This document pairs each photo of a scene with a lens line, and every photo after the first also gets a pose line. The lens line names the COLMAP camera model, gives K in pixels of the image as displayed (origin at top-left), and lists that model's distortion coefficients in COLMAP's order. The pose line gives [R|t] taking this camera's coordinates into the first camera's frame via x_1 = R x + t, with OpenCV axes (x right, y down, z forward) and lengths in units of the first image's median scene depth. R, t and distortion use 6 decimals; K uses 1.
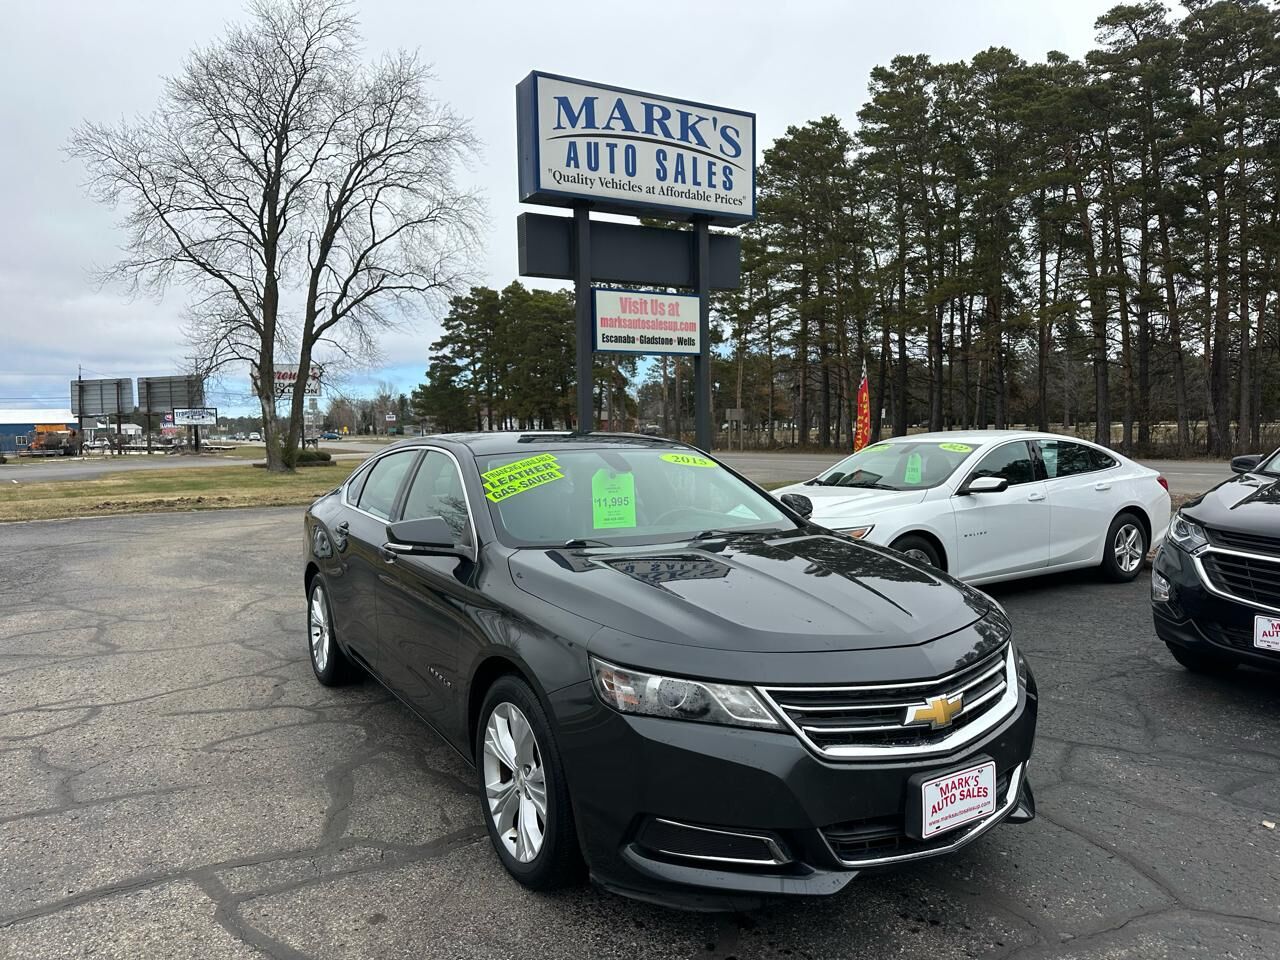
lens RADIAL K [[904.7, 0, 640.1], [0, 904.7, 501.5], [0, 0, 1]] dist [0.089648, -0.097598]
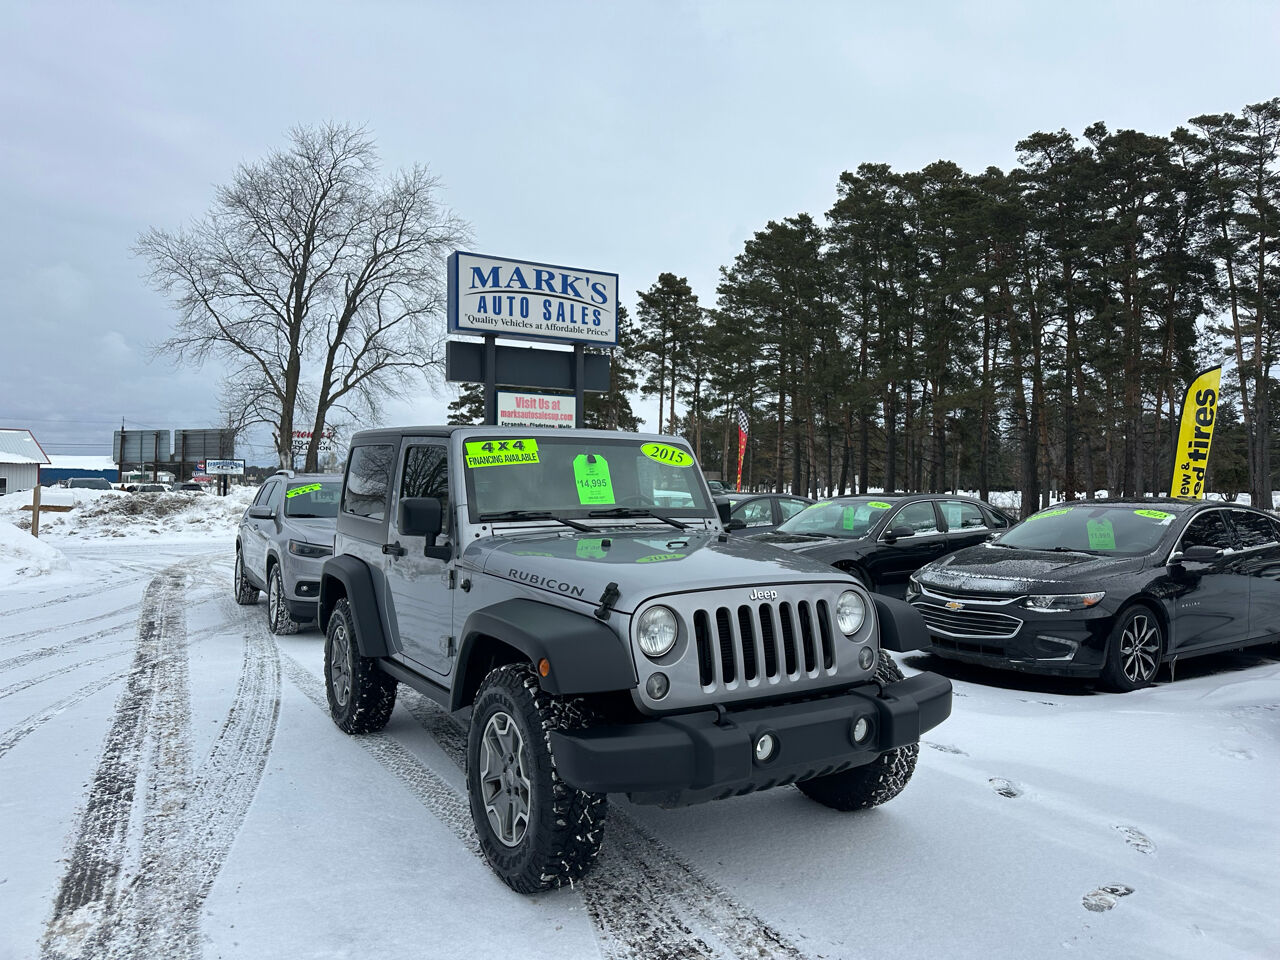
lens RADIAL K [[911.1, 0, 648.1], [0, 911.1, 501.4], [0, 0, 1]] dist [0.116996, -0.137722]
pose [[0.999411, 0.026393, -0.021932, 0.086196], [-0.027760, 0.997529, -0.064547, 0.011867], [0.020175, 0.065117, 0.997674, -0.172079]]
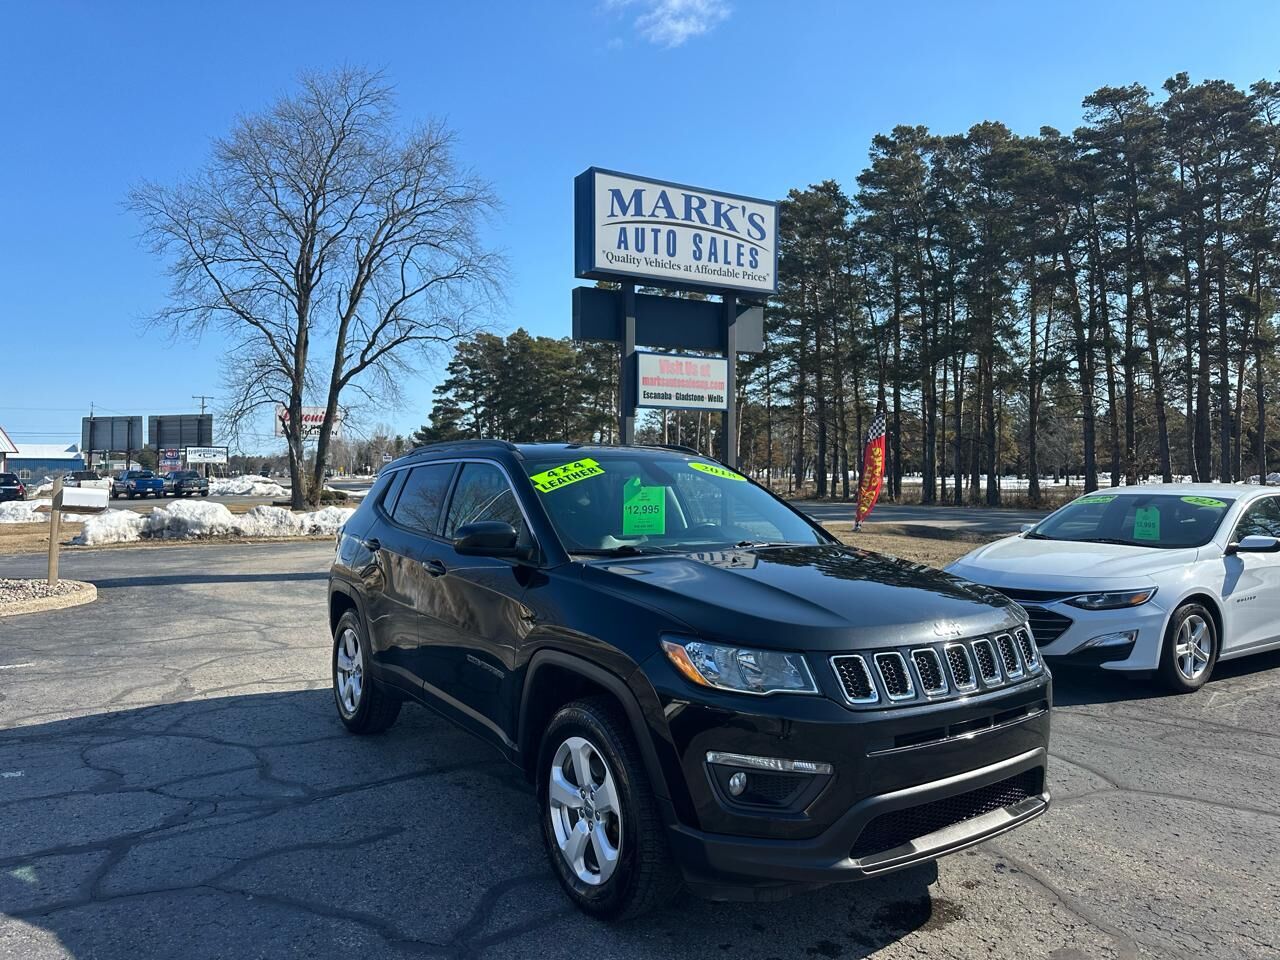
lens RADIAL K [[908.8, 0, 638.8], [0, 908.8, 496.4], [0, 0, 1]] dist [0.115026, -0.146369]
pose [[0.999793, 0.018995, 0.007269, -0.020161], [-0.018561, 0.998273, -0.055734, 0.004152], [-0.008315, 0.055588, 0.998419, -0.050571]]
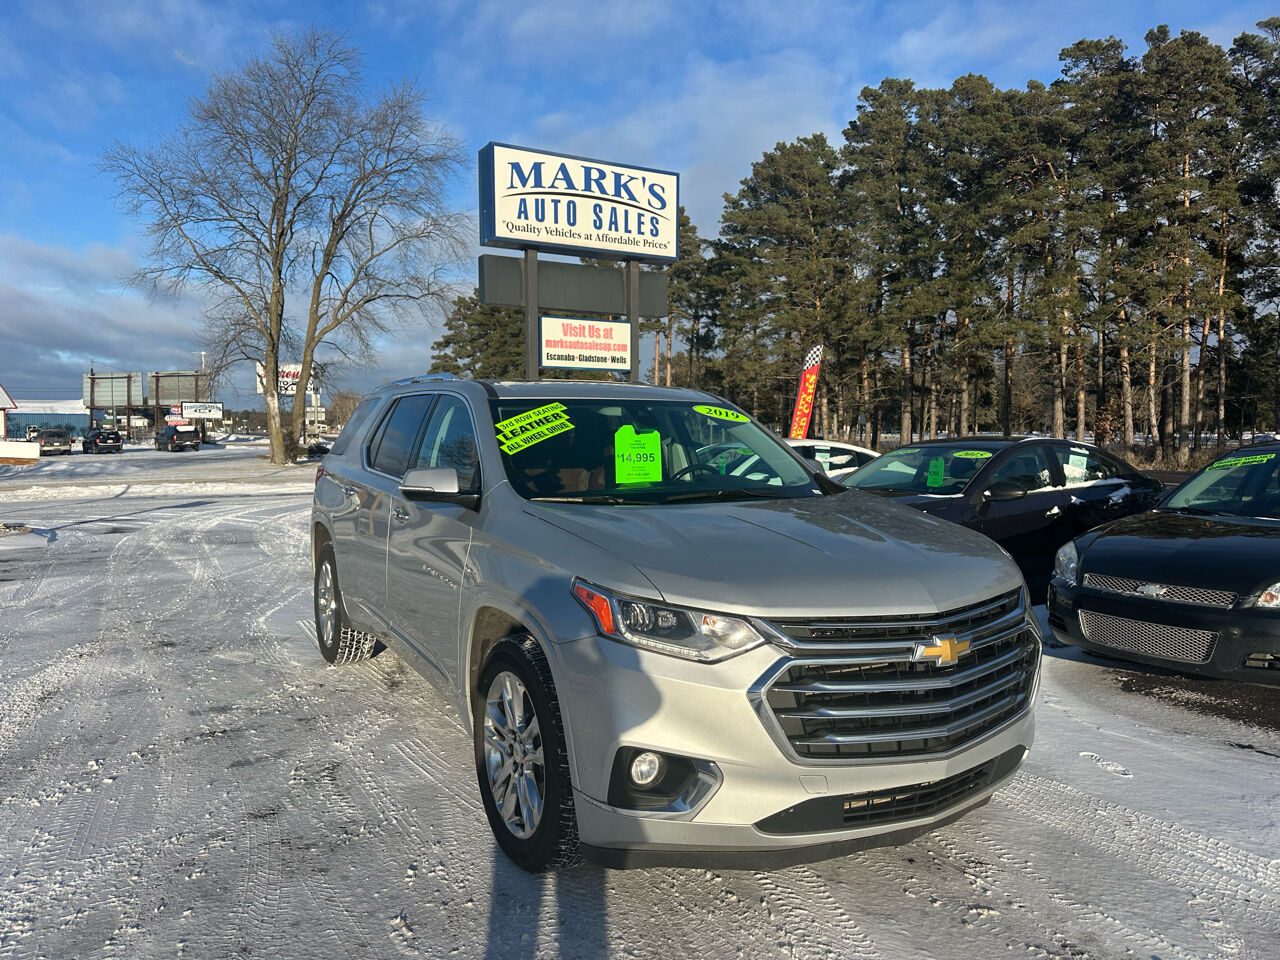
lens RADIAL K [[909.9, 0, 640.4], [0, 909.9, 502.2], [0, 0, 1]] dist [0.111543, -0.143439]
pose [[0.999801, 0.019264, -0.005148, 0.035849], [-0.019270, 0.999814, -0.001252, 0.006051], [0.005123, 0.001351, 0.999986, -0.088514]]
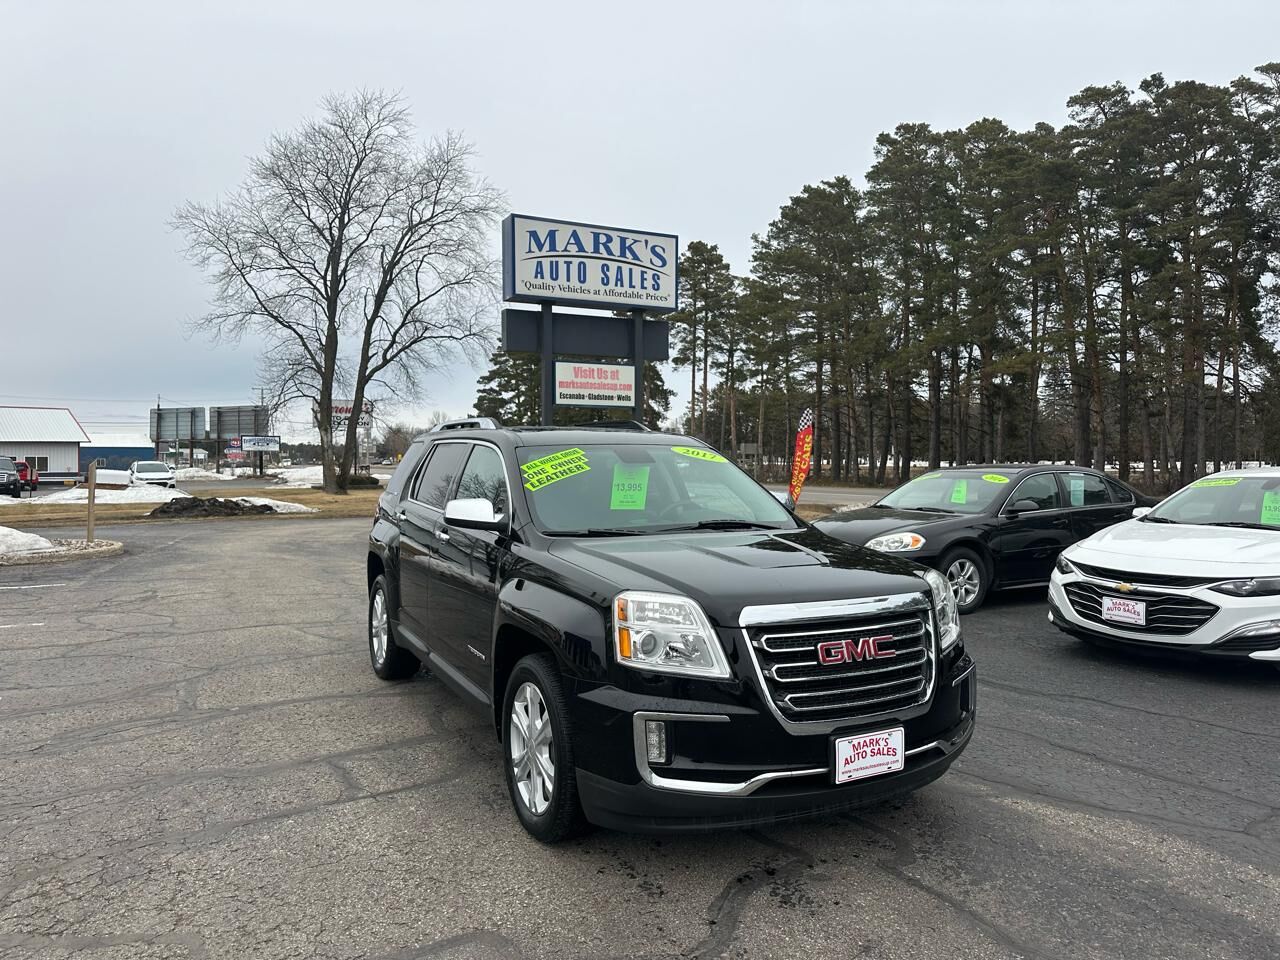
lens RADIAL K [[911.1, 0, 648.1], [0, 911.1, 501.4], [0, 0, 1]] dist [0.116996, -0.137722]
pose [[0.998667, 0.018181, -0.048298, 0.062458], [-0.019863, 0.999204, -0.034587, 0.011281], [0.047631, 0.035501, 0.998234, -0.151831]]
